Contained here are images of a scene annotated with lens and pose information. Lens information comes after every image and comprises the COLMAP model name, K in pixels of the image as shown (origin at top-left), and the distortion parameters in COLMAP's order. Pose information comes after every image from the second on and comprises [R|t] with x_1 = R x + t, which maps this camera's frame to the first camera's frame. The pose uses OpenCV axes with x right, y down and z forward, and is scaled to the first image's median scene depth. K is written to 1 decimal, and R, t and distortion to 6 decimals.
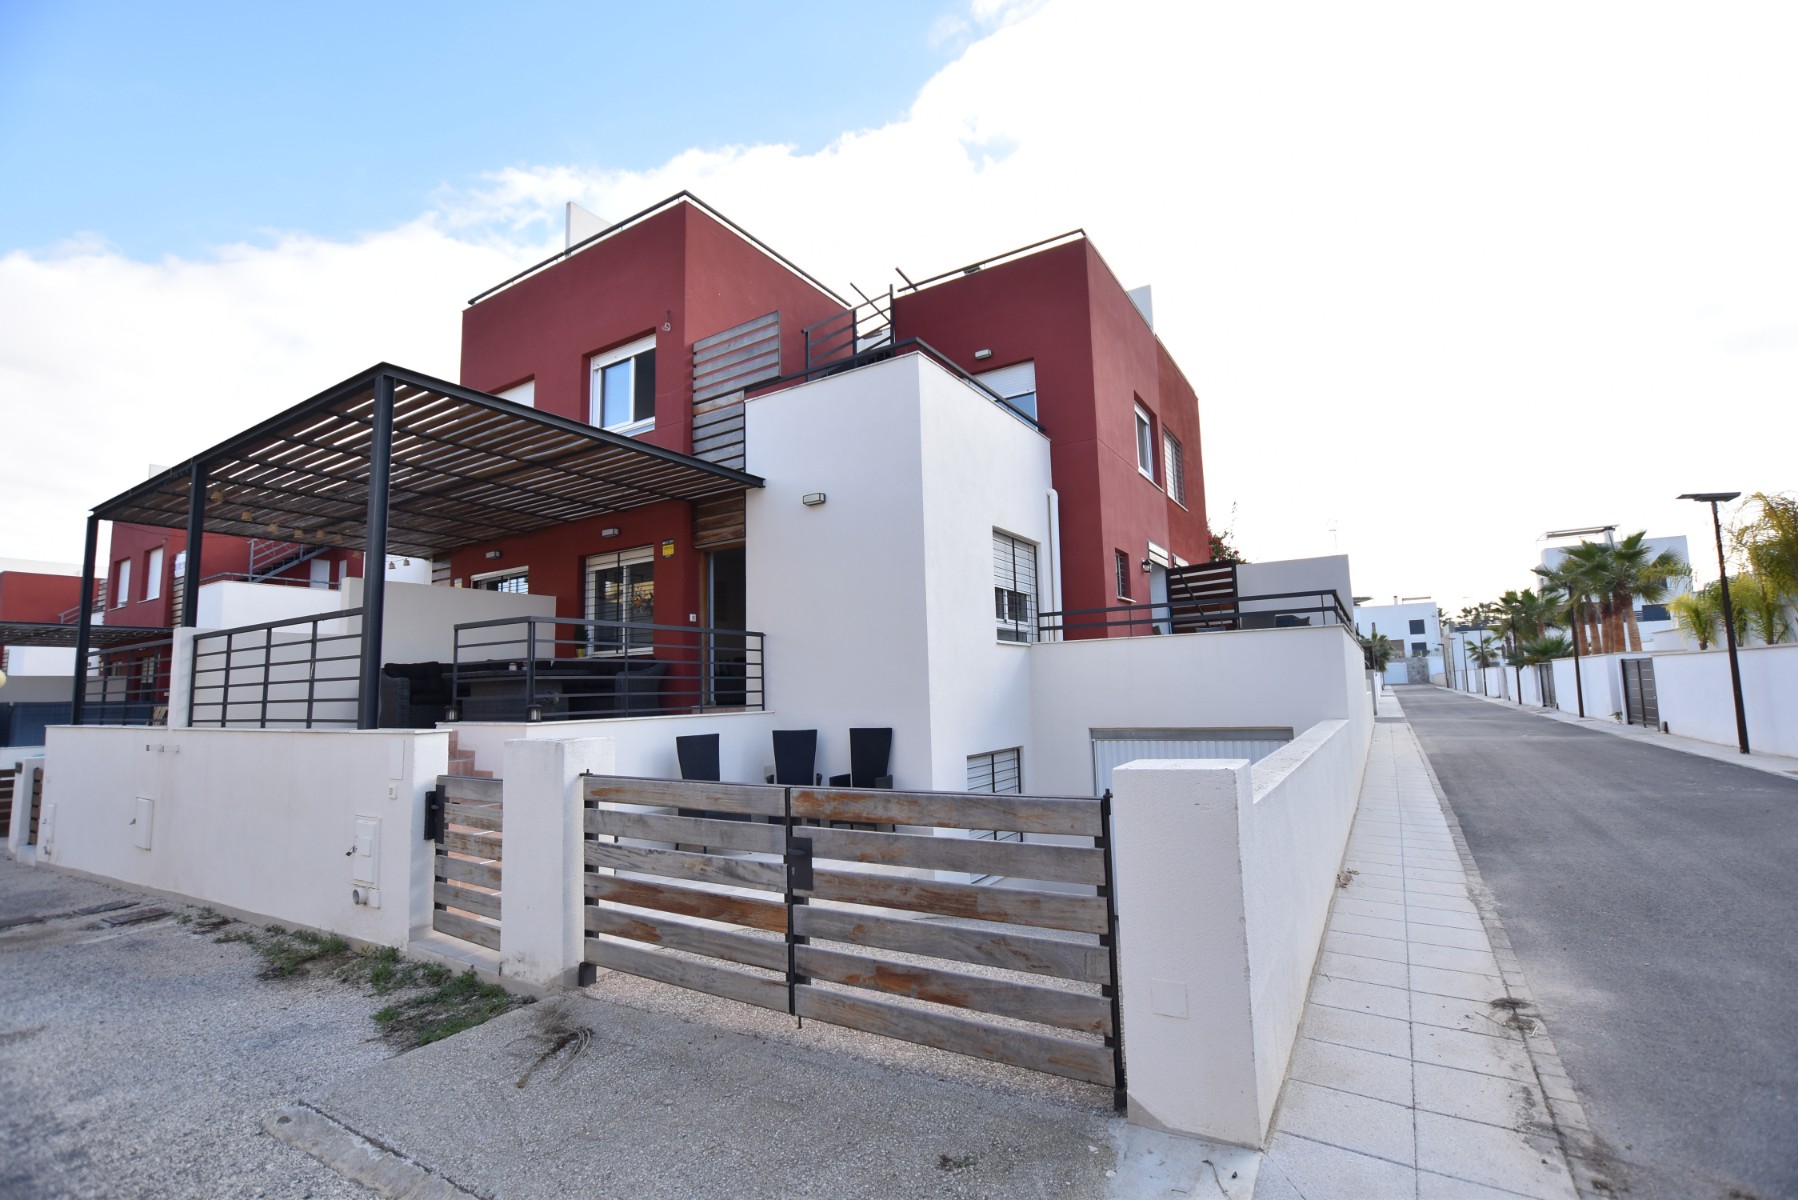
lens RADIAL K [[791.7, 0, 900.8], [0, 791.7, 600.6], [0, 0, 1]] dist [-0.033769, 0.005551]
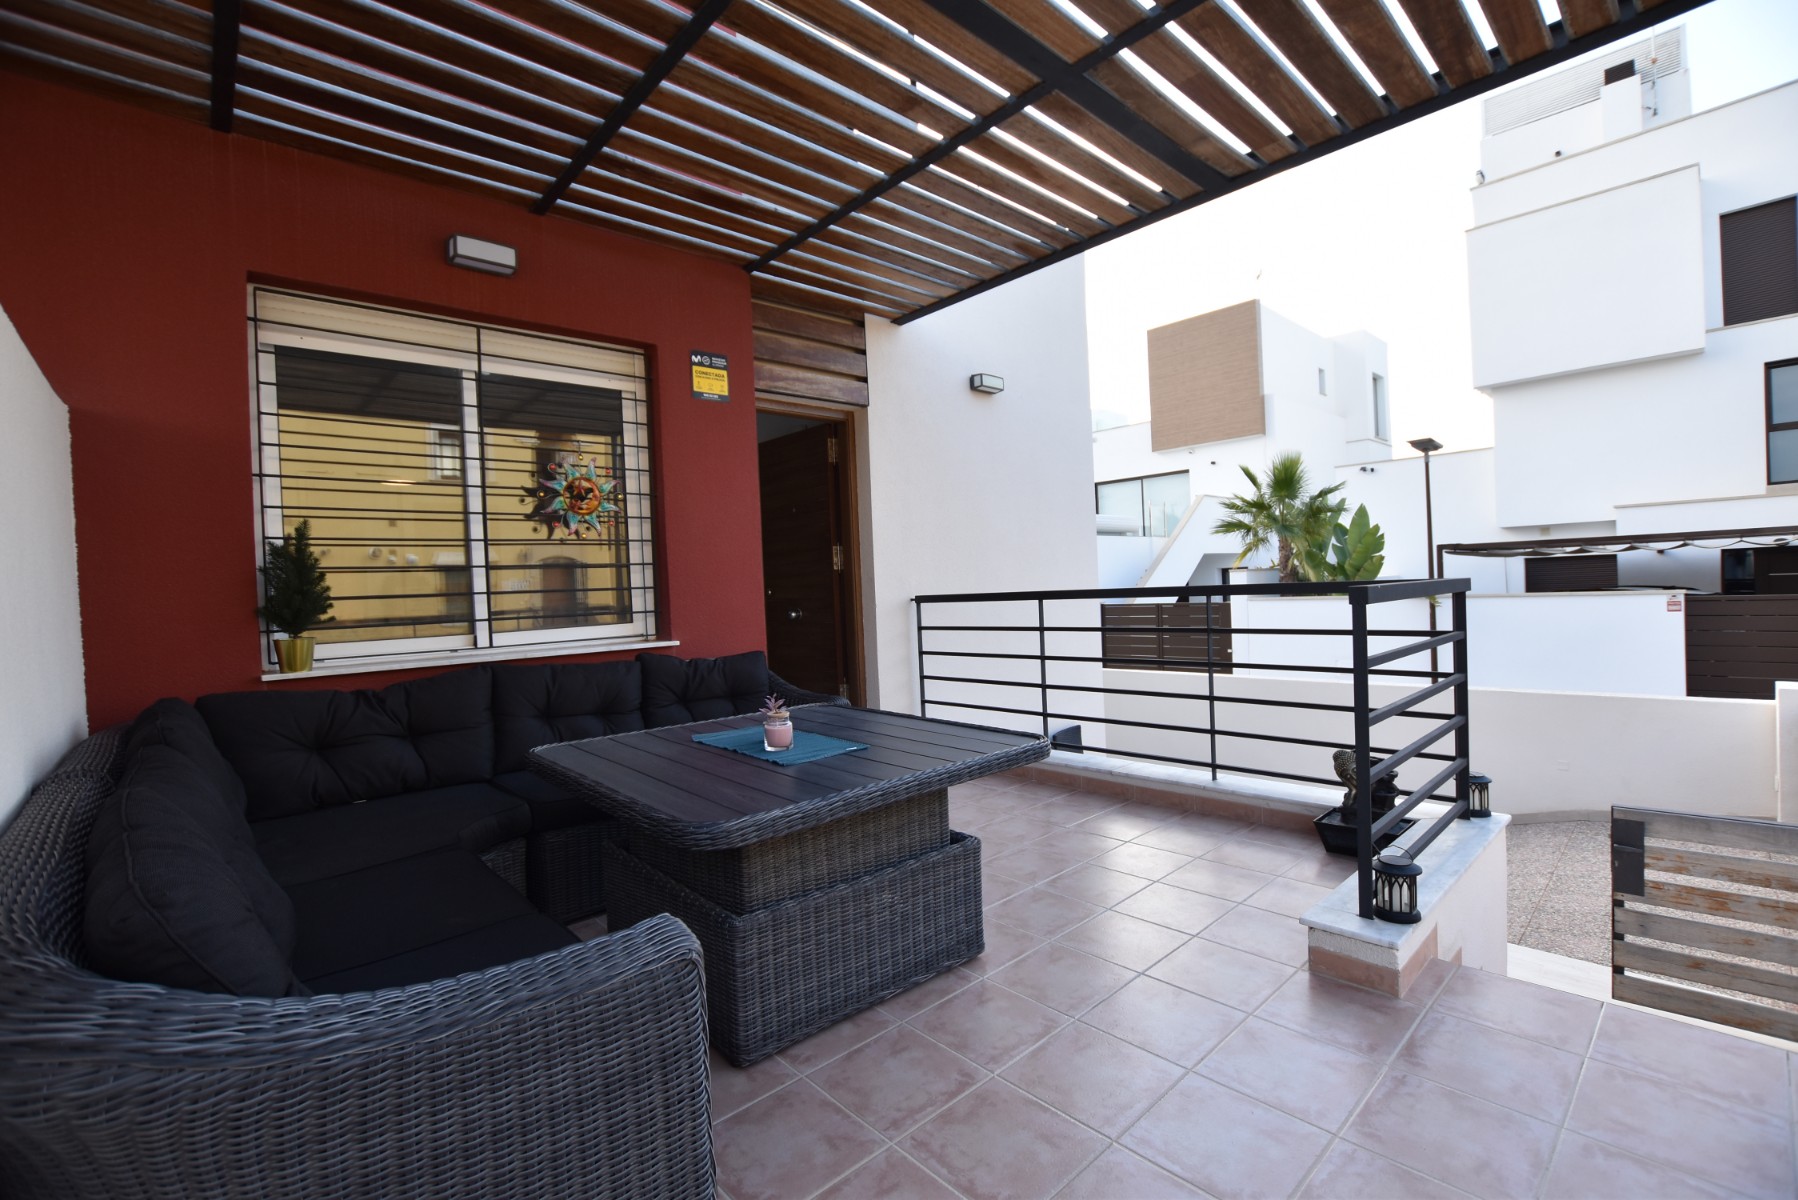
lens RADIAL K [[791.7, 0, 900.8], [0, 791.7, 600.6], [0, 0, 1]] dist [-0.033769, 0.005551]
pose [[0.268957, 0.001741, 0.963151, -0.695659], [-0.072541, 0.997195, 0.018455, 0.034292], [-0.960417, -0.074832, 0.268329, 0.849545]]
